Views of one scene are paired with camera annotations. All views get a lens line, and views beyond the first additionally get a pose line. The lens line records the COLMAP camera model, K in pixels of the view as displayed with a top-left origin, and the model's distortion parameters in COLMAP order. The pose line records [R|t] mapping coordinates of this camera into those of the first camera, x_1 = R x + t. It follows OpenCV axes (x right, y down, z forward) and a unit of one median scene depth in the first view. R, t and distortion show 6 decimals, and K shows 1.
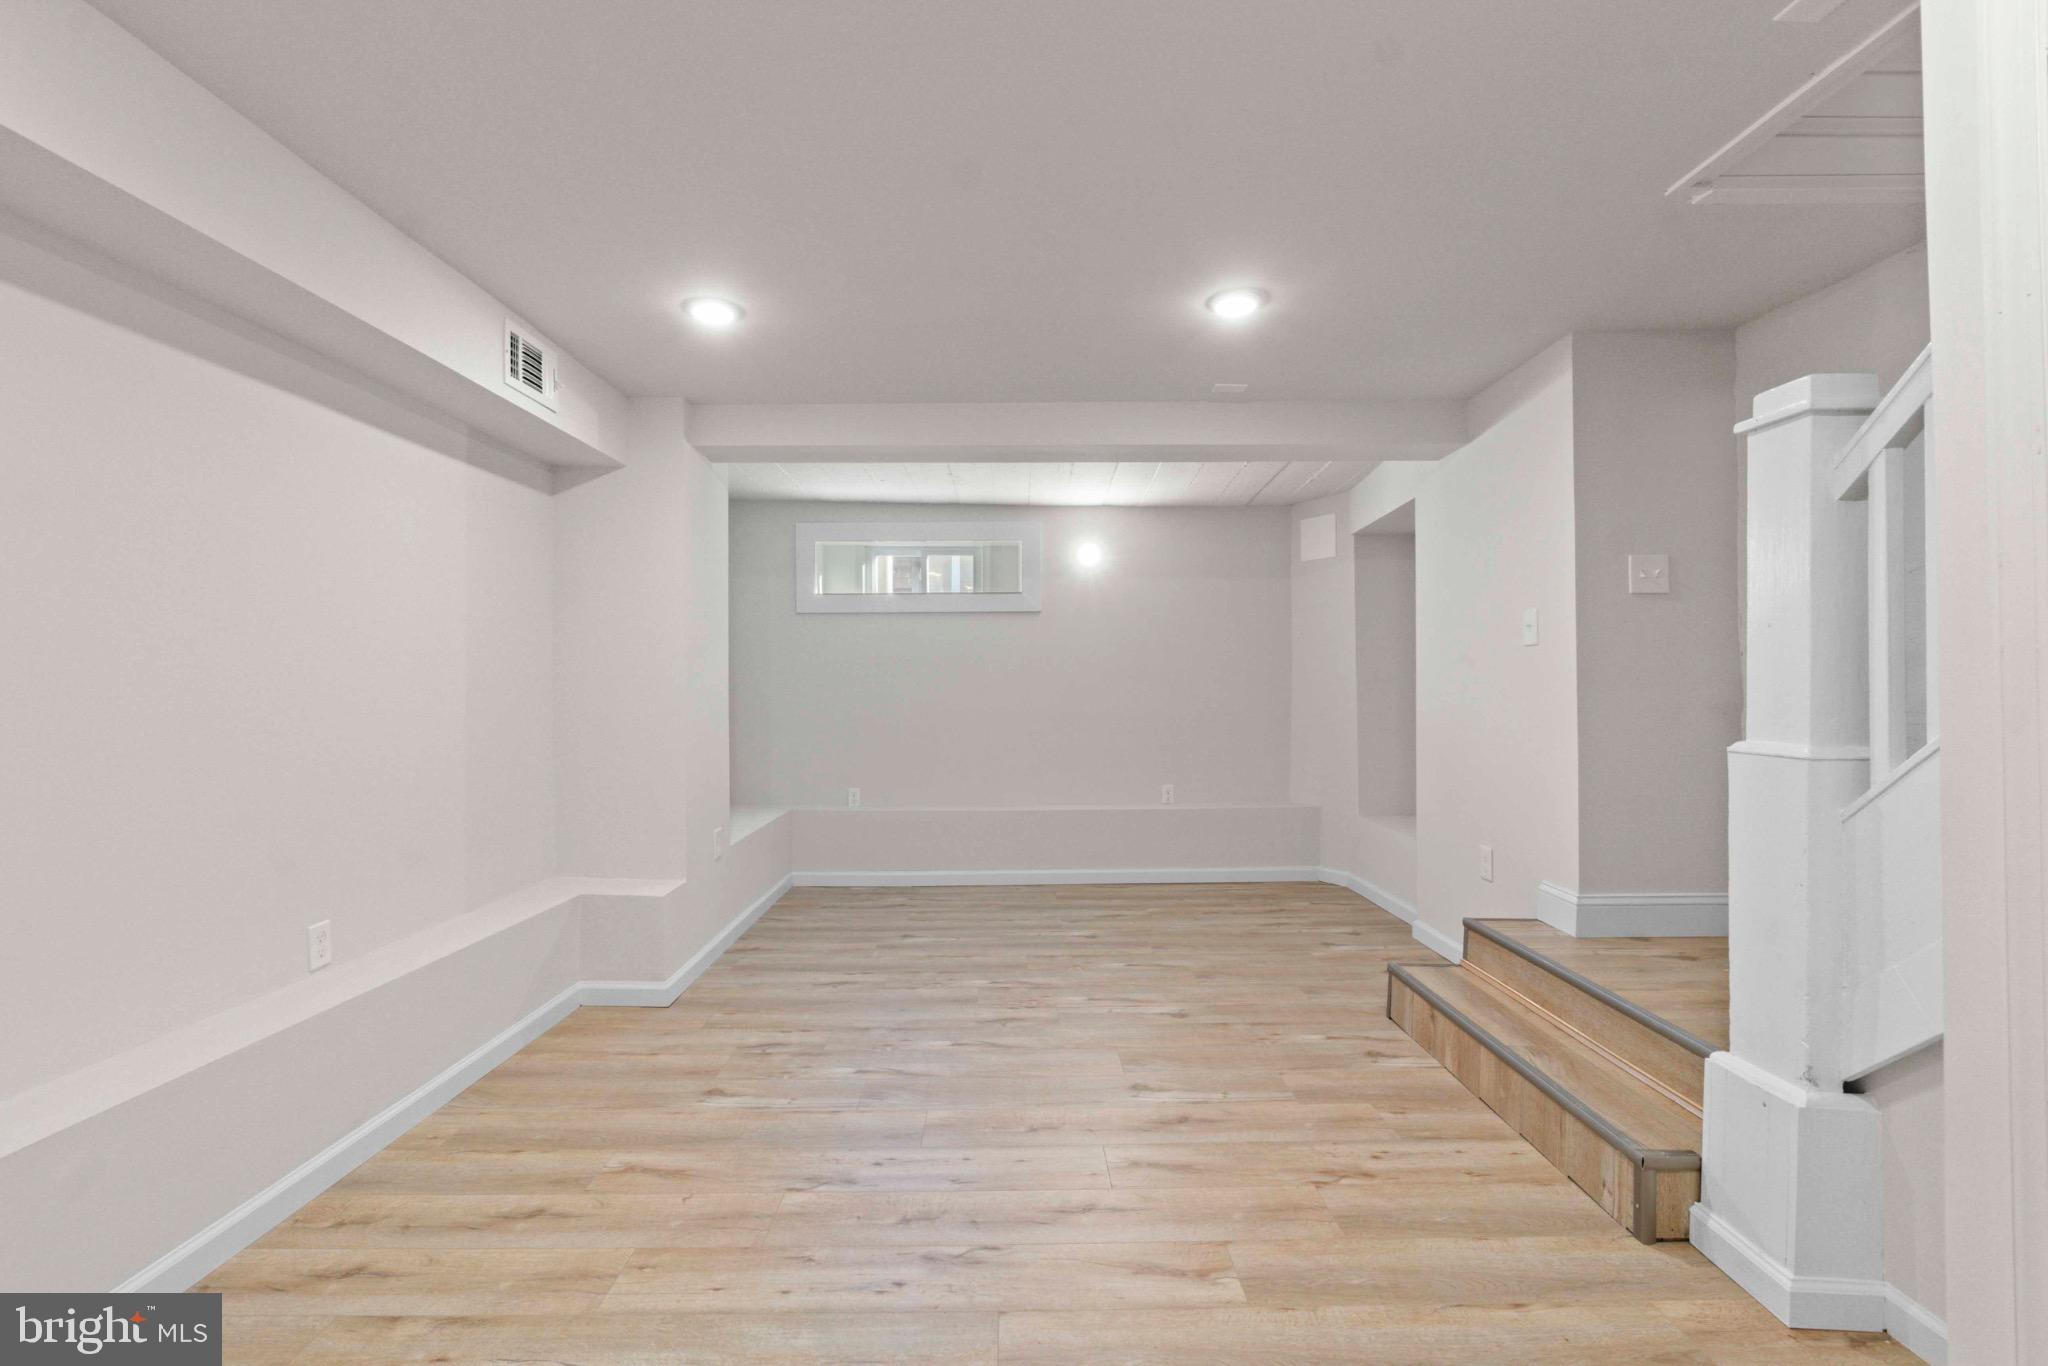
lens RADIAL K [[892.7, 0, 1020.3], [0, 892.7, 688.2], [0, 0, 1]] dist [-0.003476, -0.000240]
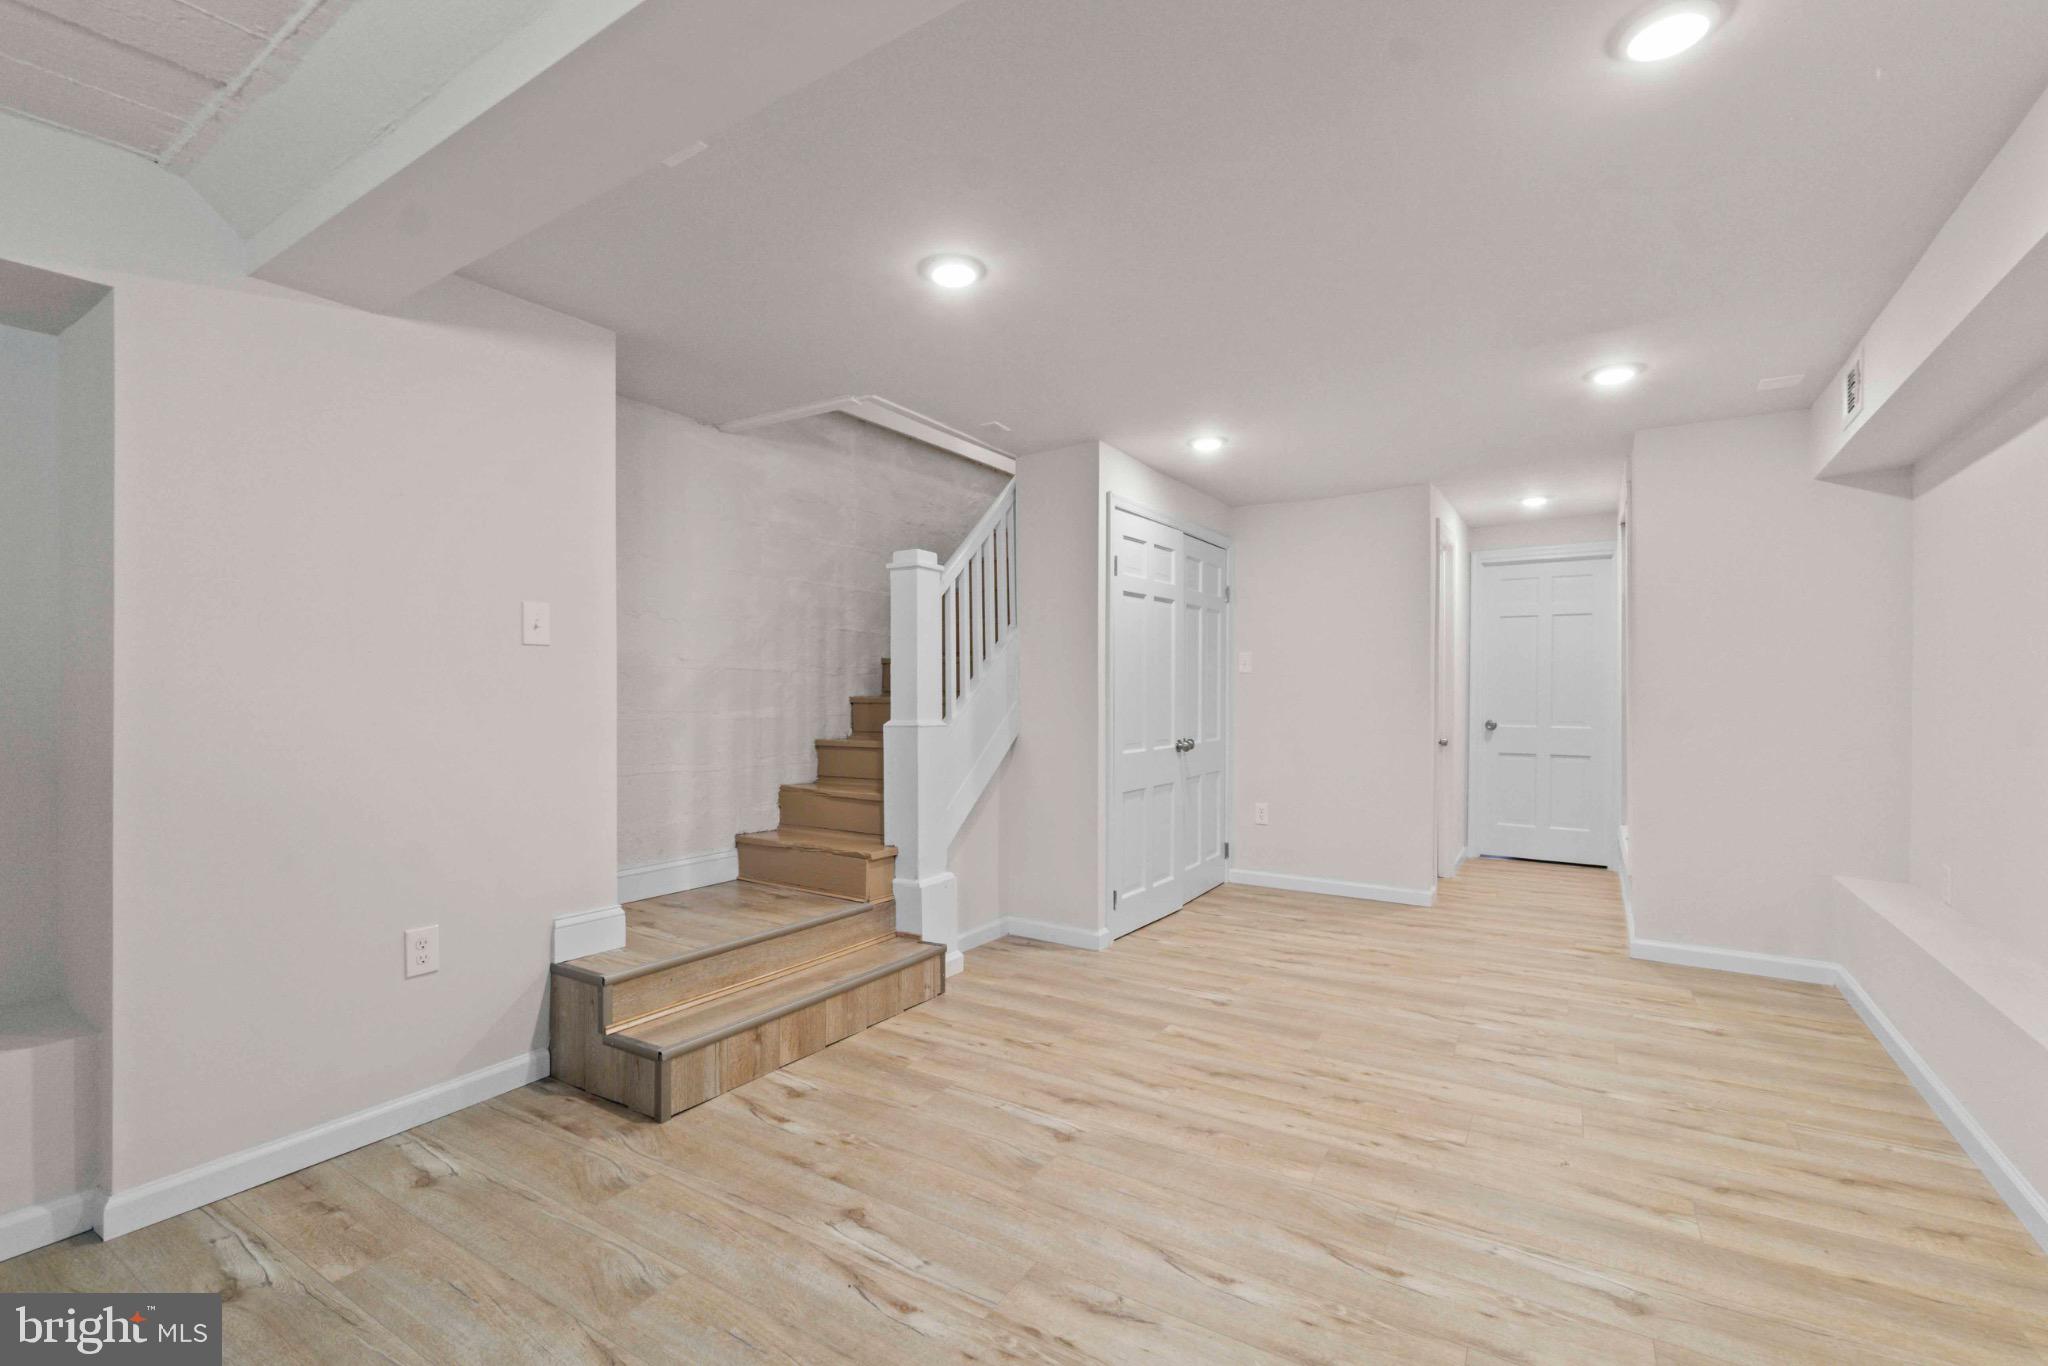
lens RADIAL K [[892.7, 0, 1020.3], [0, 892.7, 688.2], [0, 0, 1]] dist [-0.003476, -0.000240]
pose [[-0.841794, 0.005400, 0.539772, -0.369920], [0.003346, 0.999983, -0.004786, -0.001569], [-0.539789, -0.002223, -0.841798, 2.074386]]
